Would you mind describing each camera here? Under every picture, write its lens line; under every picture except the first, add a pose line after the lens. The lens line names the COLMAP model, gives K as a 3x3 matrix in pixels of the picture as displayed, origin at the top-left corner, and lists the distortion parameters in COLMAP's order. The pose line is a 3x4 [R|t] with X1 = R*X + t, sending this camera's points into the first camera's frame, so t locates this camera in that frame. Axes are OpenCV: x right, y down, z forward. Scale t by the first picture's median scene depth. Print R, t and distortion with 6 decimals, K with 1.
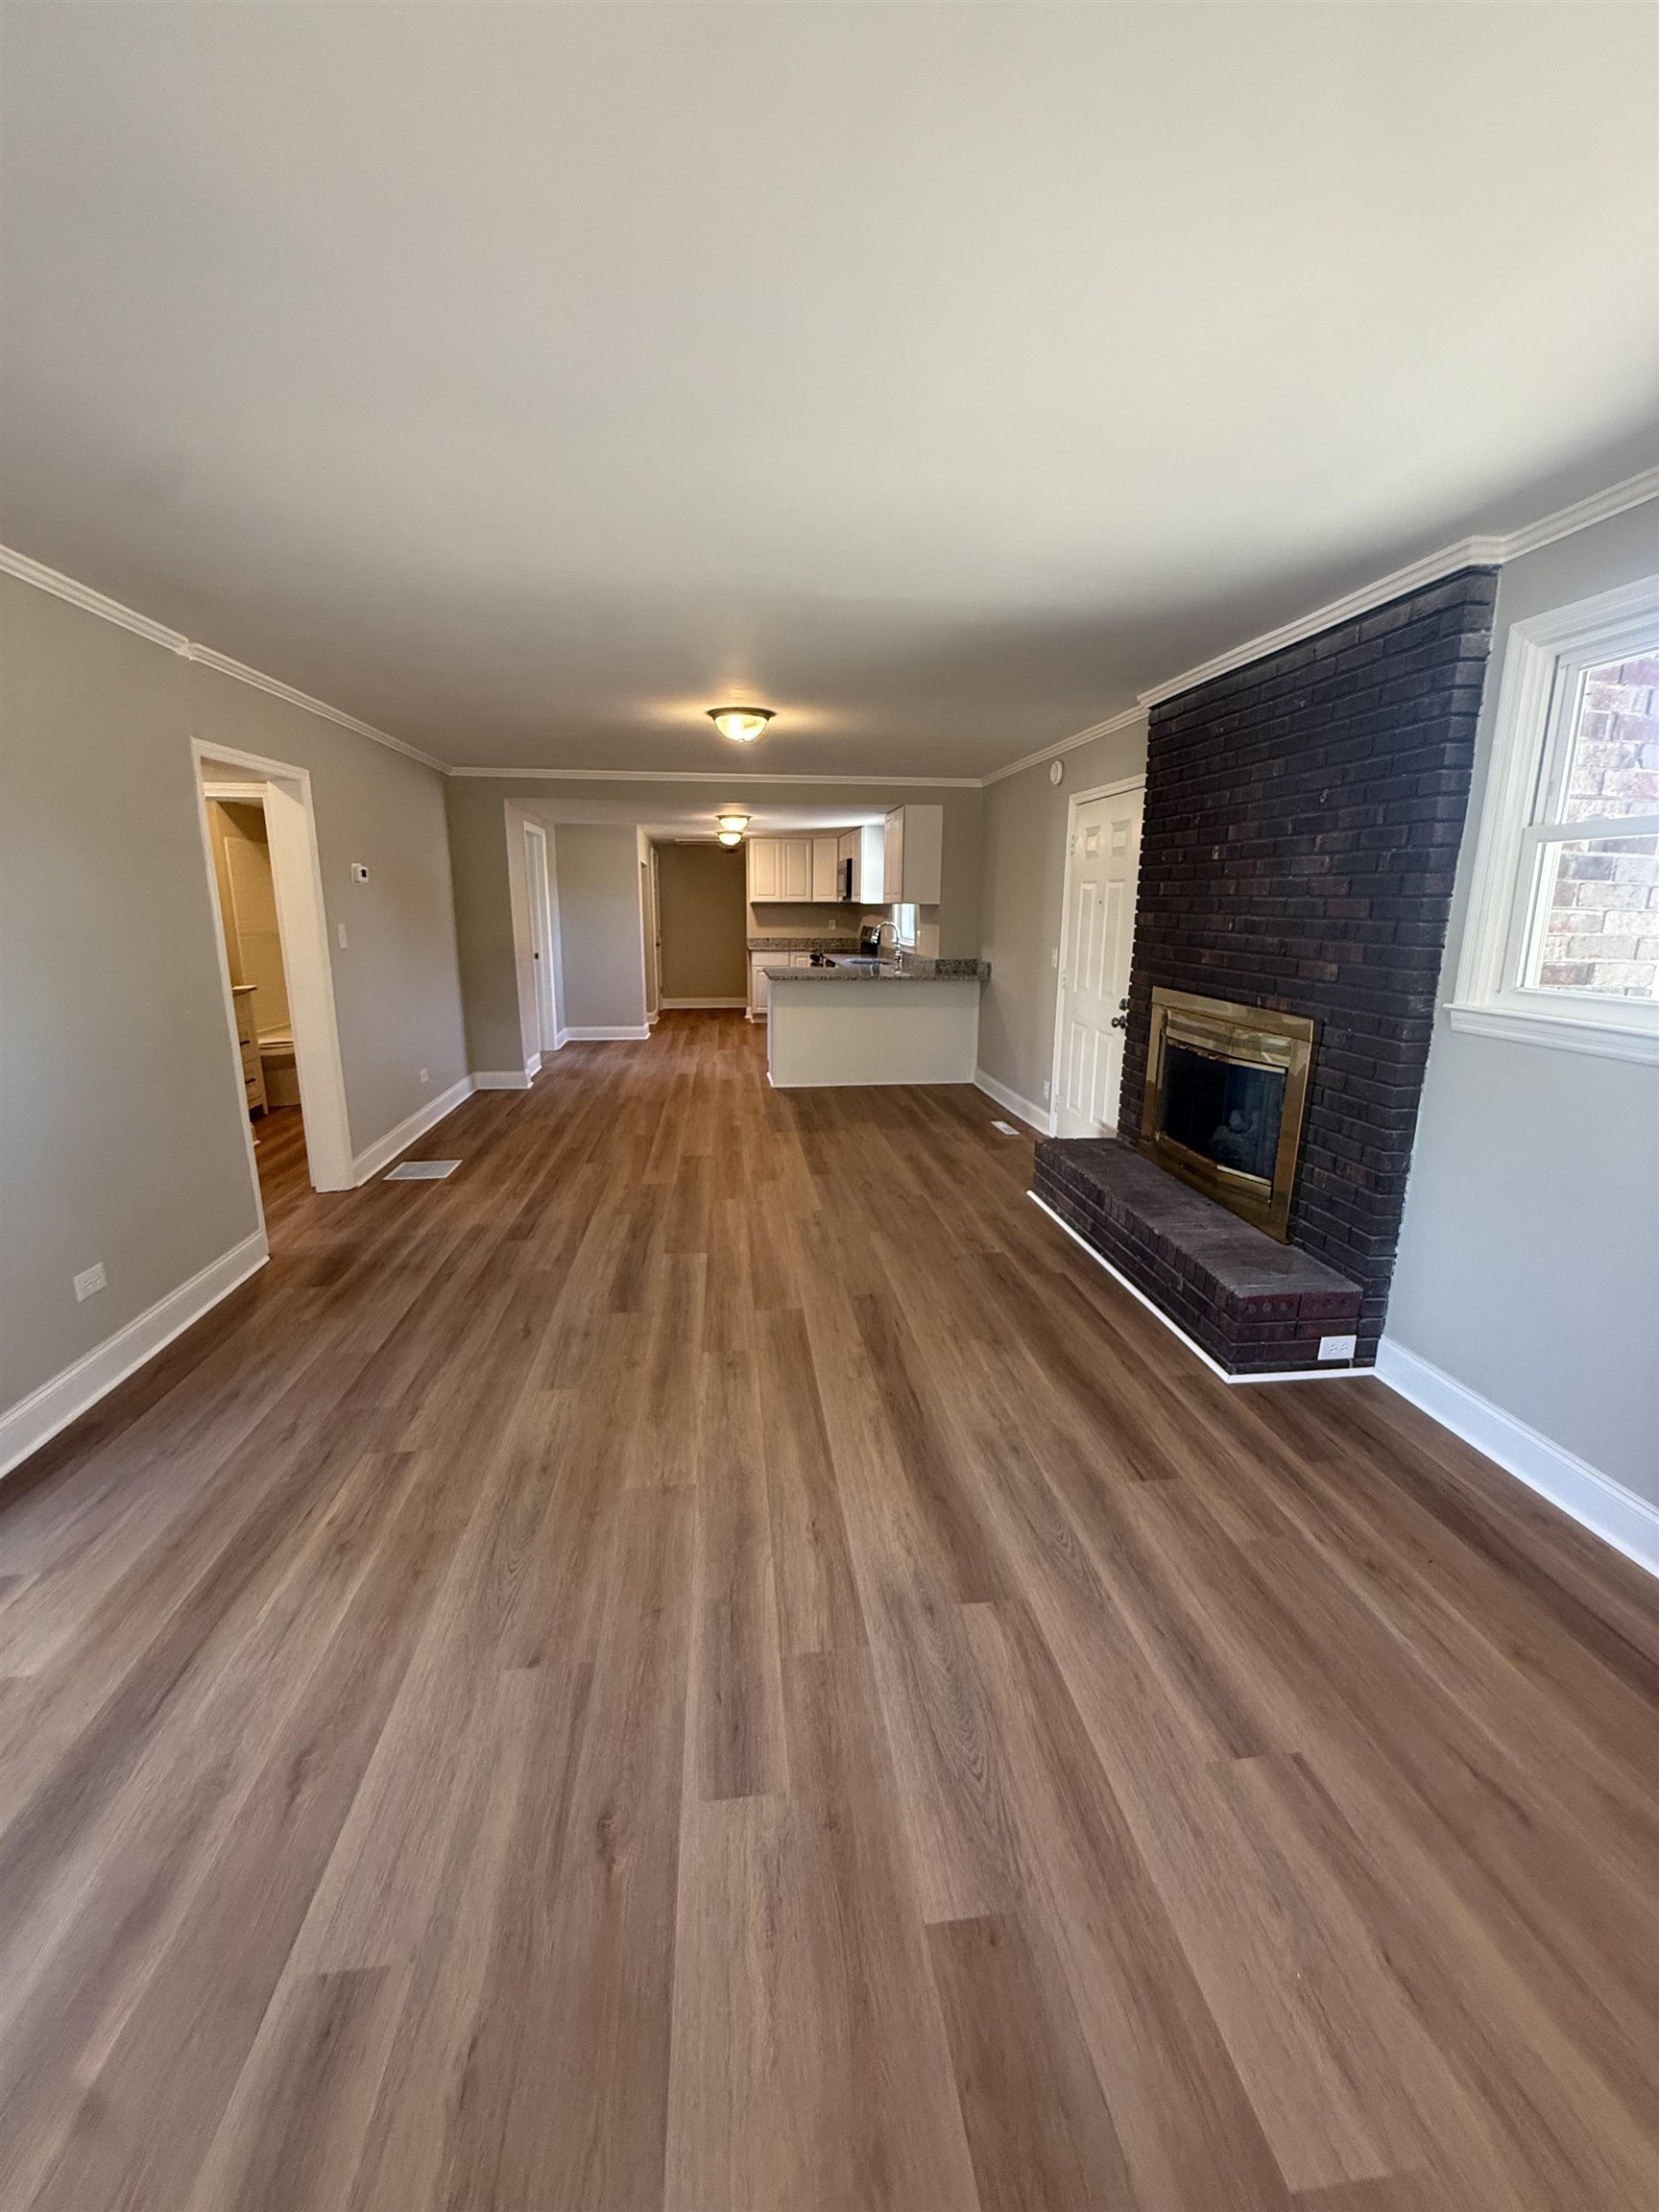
lens RADIAL K [[881.0, 0, 833.2], [0, 881.0, 1092.5], [0, 0, 1]] dist [0.000662, 0.000008]
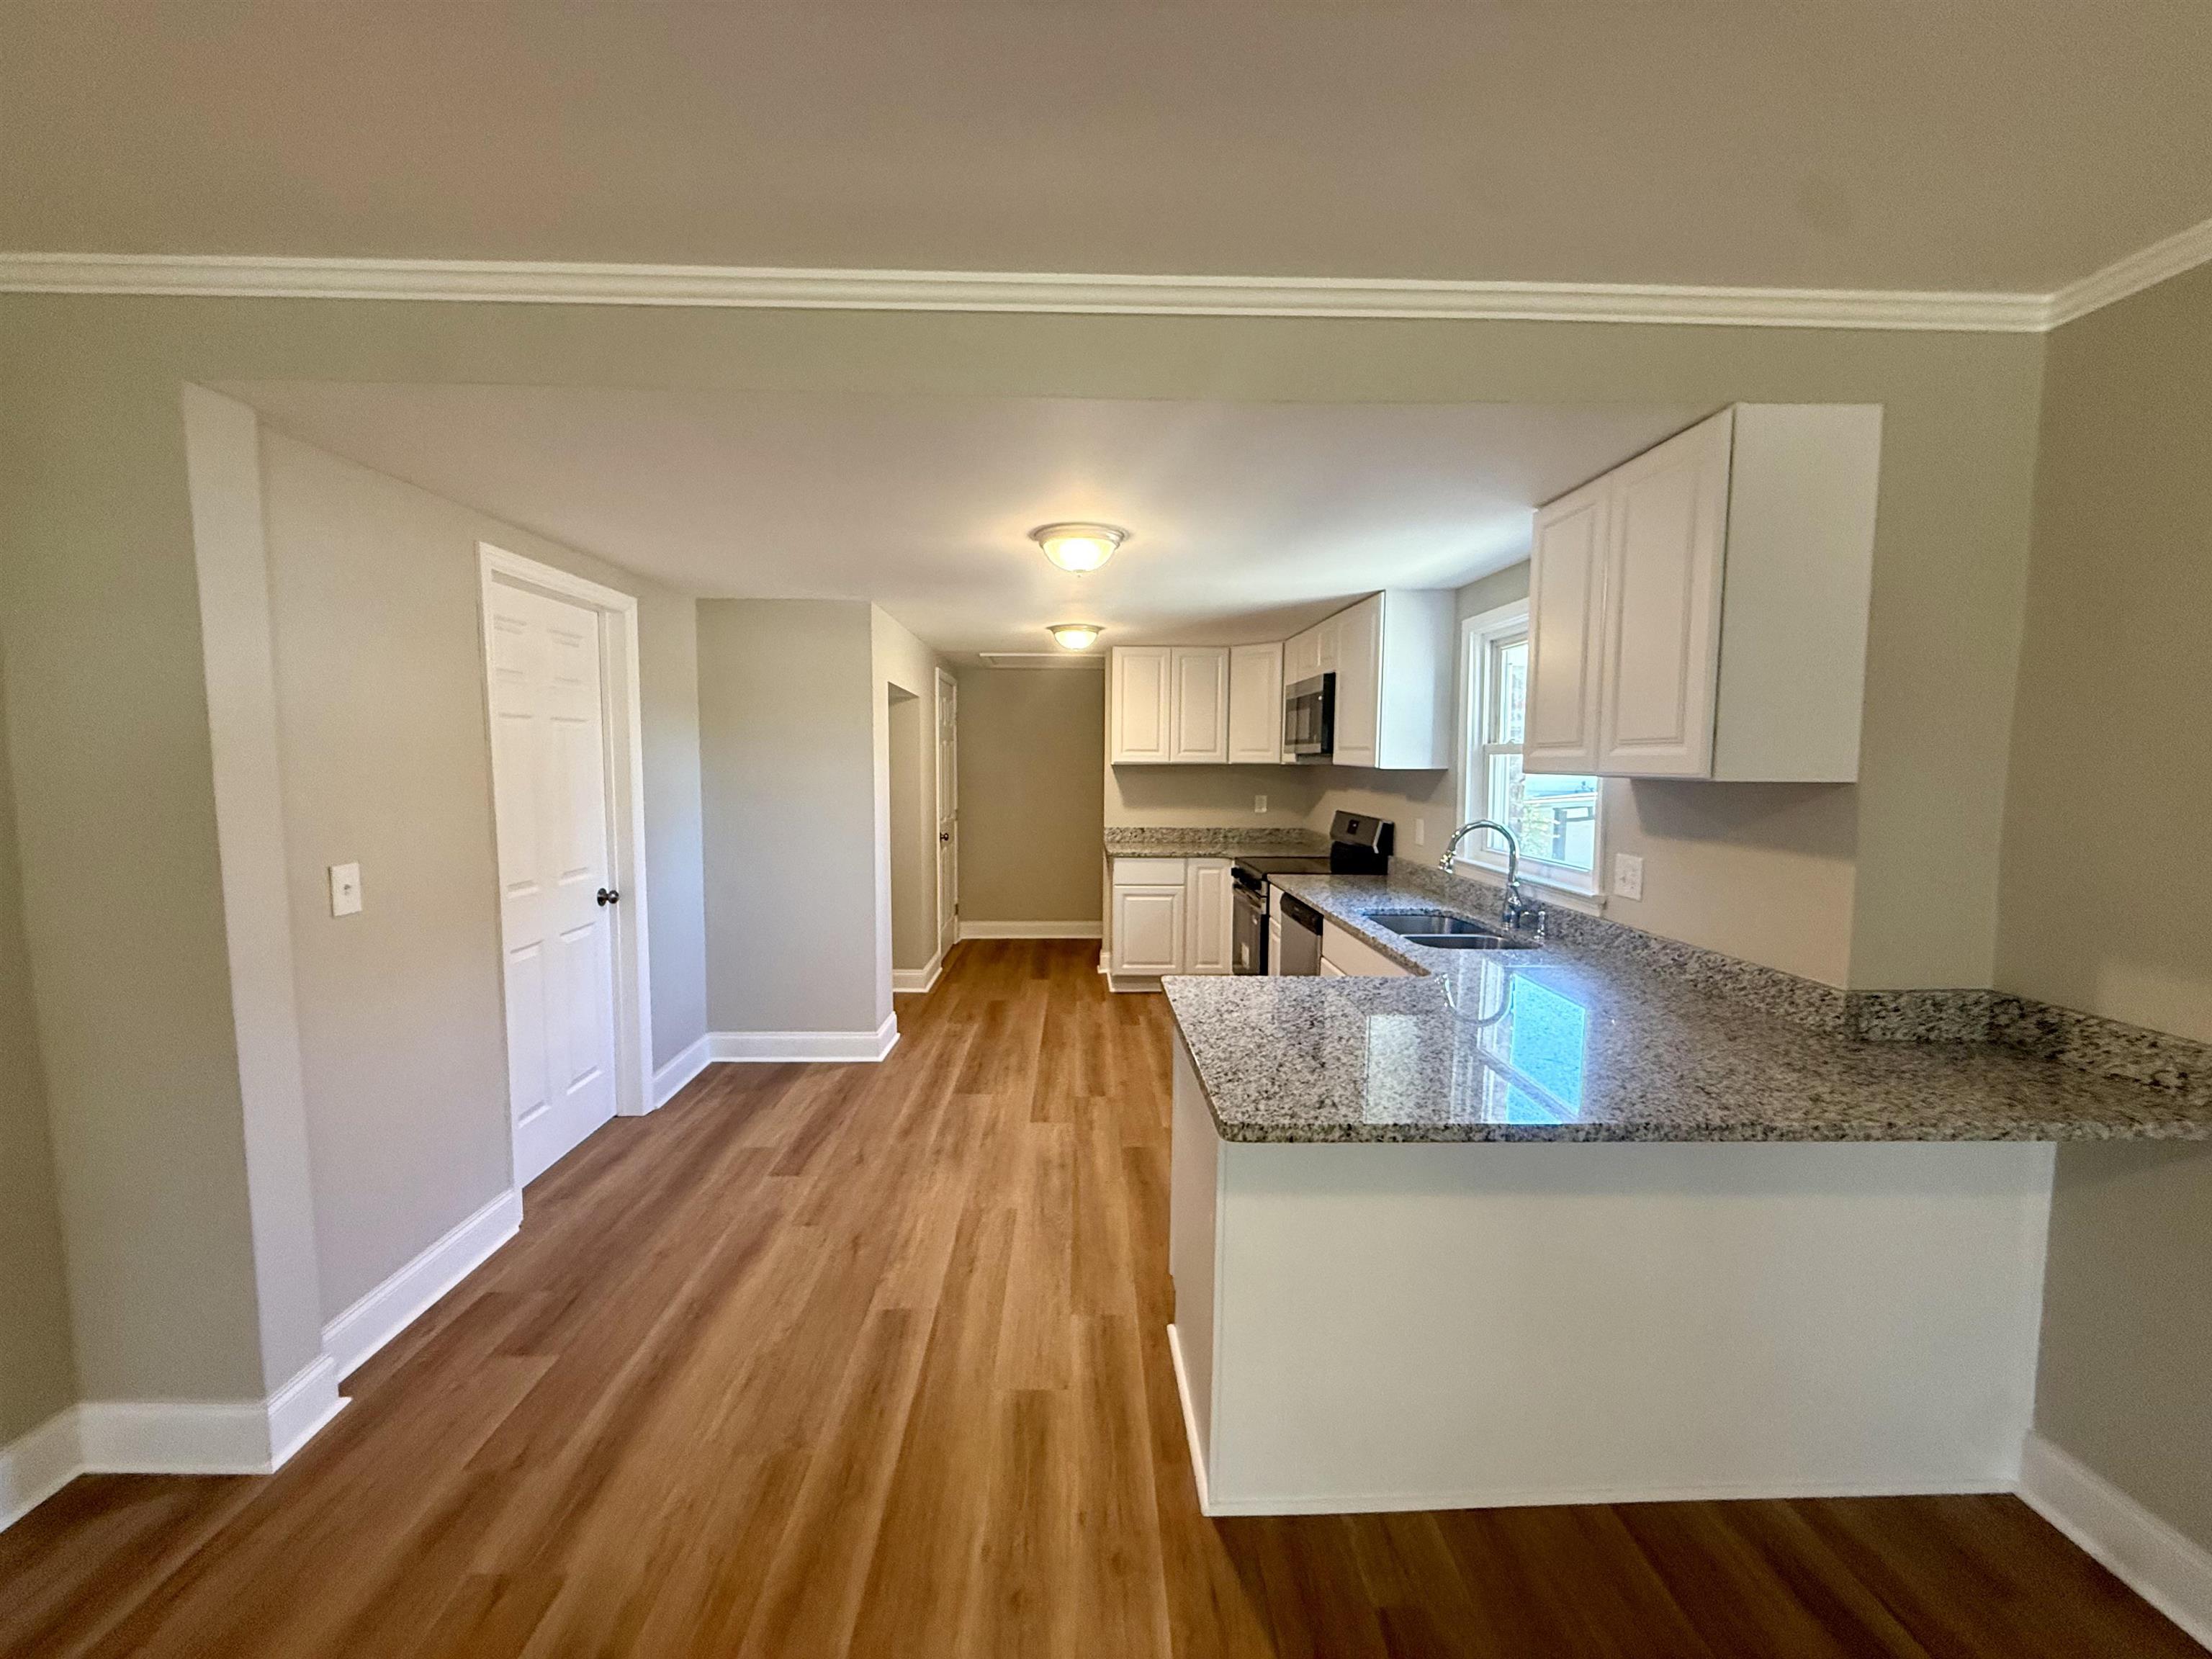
lens RADIAL K [[881.0, 0, 1096.1], [0, 881.0, 828.1], [0, 0, 1]] dist [0.000662, 0.000008]
pose [[0.994834, 0.007796, -0.101217, -0.214413], [-0.021322, 0.990854, -0.133242, -0.454050], [0.099253, 0.134712, 0.985901, 2.048933]]
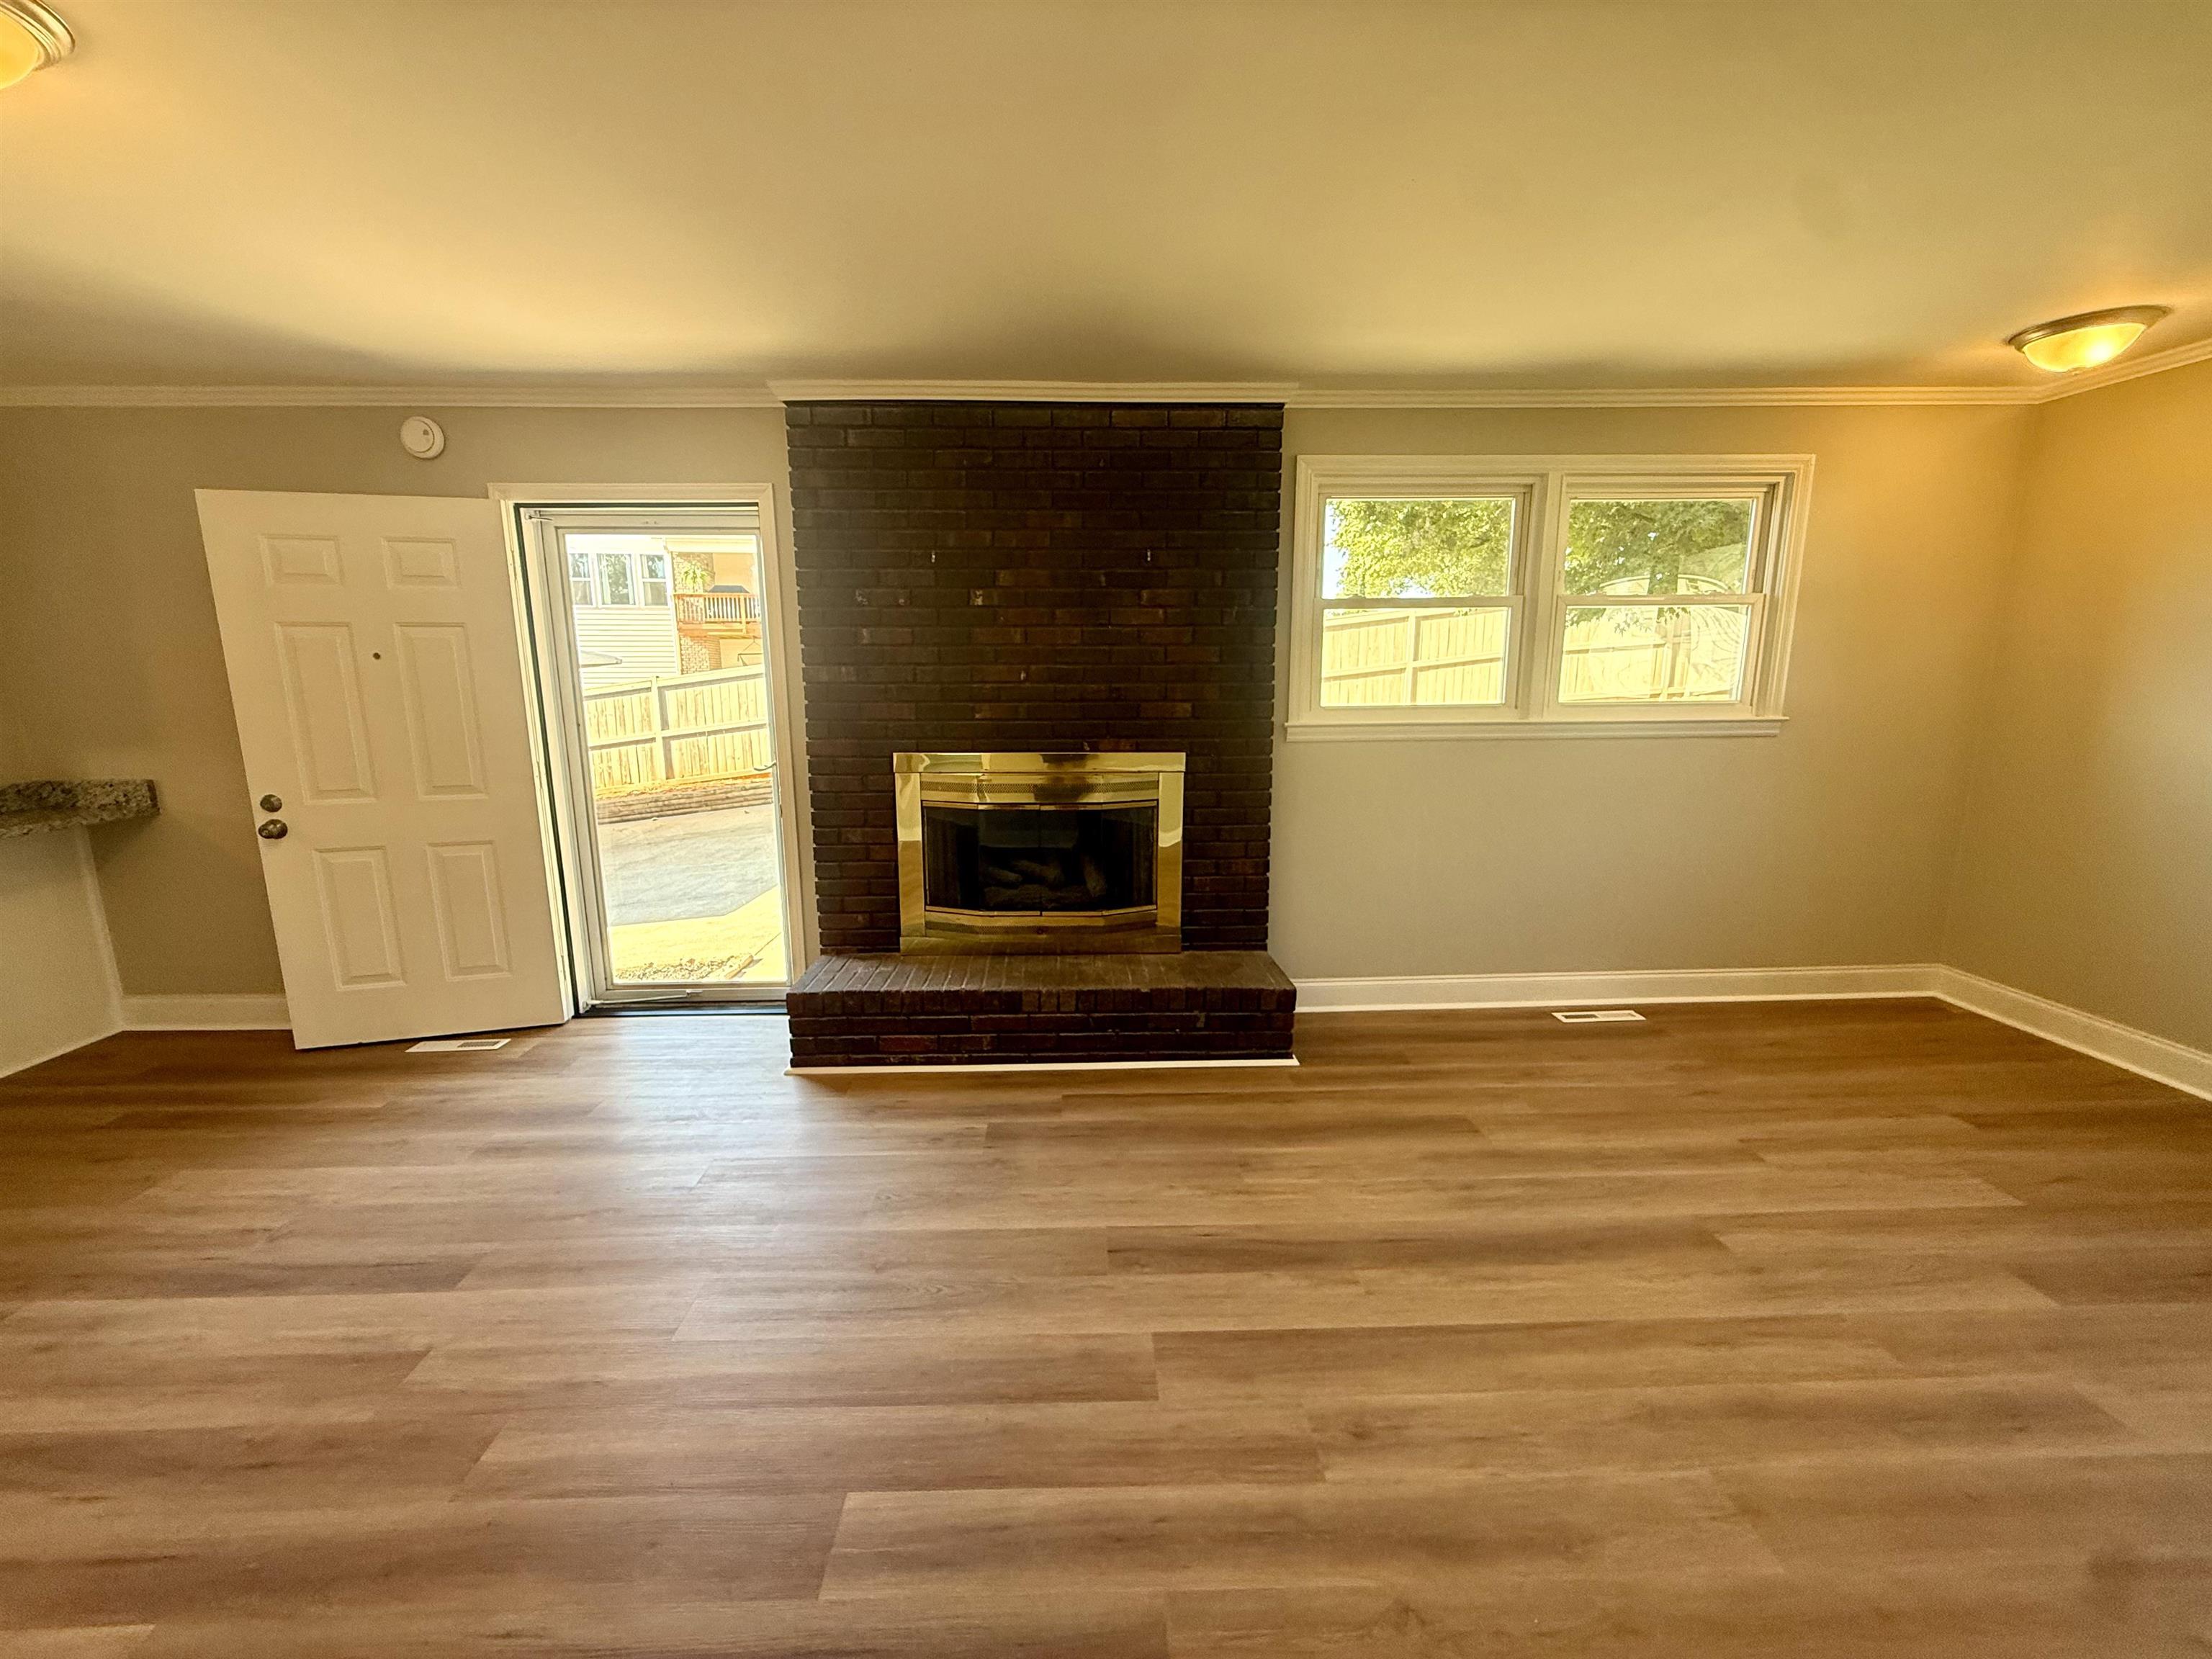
lens RADIAL K [[881.0, 0, 1096.1], [0, 881.0, 828.1], [0, 0, 1]] dist [0.000662, 0.000008]
pose [[0.095571, -0.185981, 0.977894, -0.706626], [0.217582, 0.962538, 0.161796, -0.231862], [-0.971352, 0.197309, 0.132457, 1.148118]]
